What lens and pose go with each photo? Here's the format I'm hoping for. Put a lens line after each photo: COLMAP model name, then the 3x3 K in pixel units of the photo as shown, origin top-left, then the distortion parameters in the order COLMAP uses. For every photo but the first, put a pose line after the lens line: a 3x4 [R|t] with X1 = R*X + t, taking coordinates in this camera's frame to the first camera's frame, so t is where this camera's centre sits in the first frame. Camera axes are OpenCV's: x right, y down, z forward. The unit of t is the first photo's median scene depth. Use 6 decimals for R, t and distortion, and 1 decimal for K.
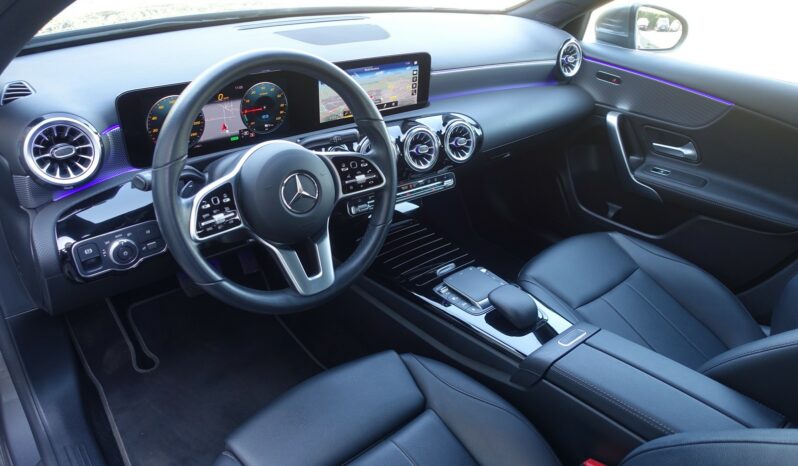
lens RADIAL K [[558.7, 0, 399.0], [0, 558.7, 233.0], [0, 0, 1]] dist [-0.011660, -0.004215]
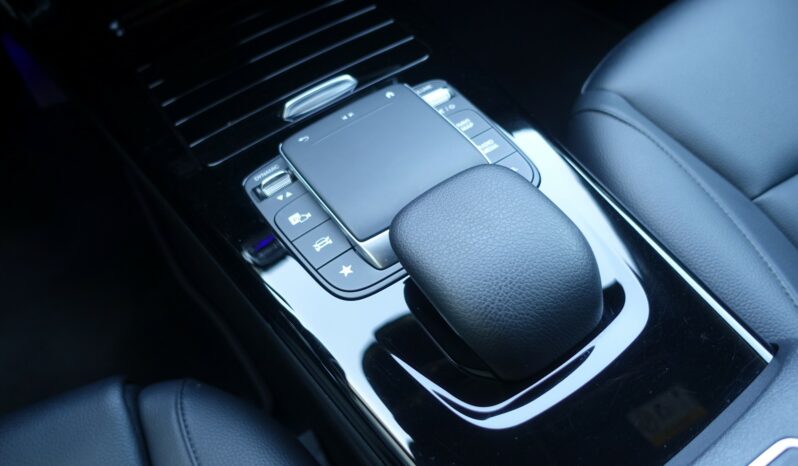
lens RADIAL K [[558.7, 0, 399.0], [0, 558.7, 233.0], [0, 0, 1]] dist [-0.011660, -0.004215]
pose [[0.977326, -0.007234, -0.211615, 0.209025], [0.087287, 0.924307, 0.371534, 0.024361], [0.192910, -0.381581, 0.903981, 0.756392]]
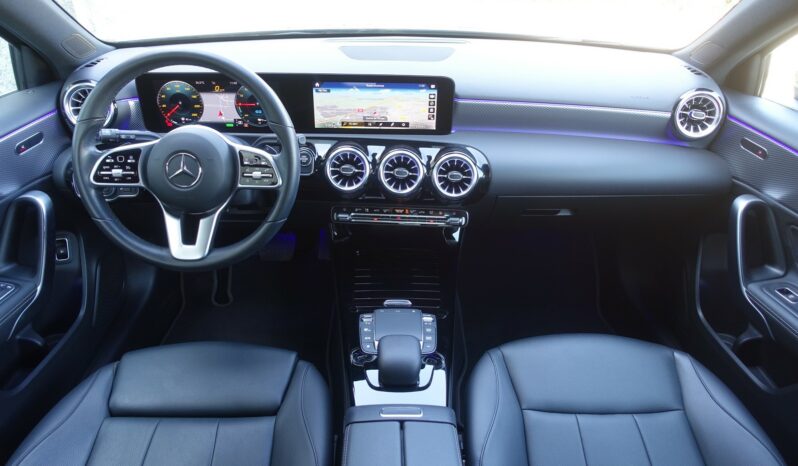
lens RADIAL K [[558.7, 0, 399.0], [0, 558.7, 233.0], [0, 0, 1]] dist [-0.011660, -0.004215]
pose [[0.762611, 0.267054, -0.589157, 0.656138], [-0.297908, 0.953458, 0.046571, -0.099912], [0.574174, 0.139999, 0.806675, 0.248406]]
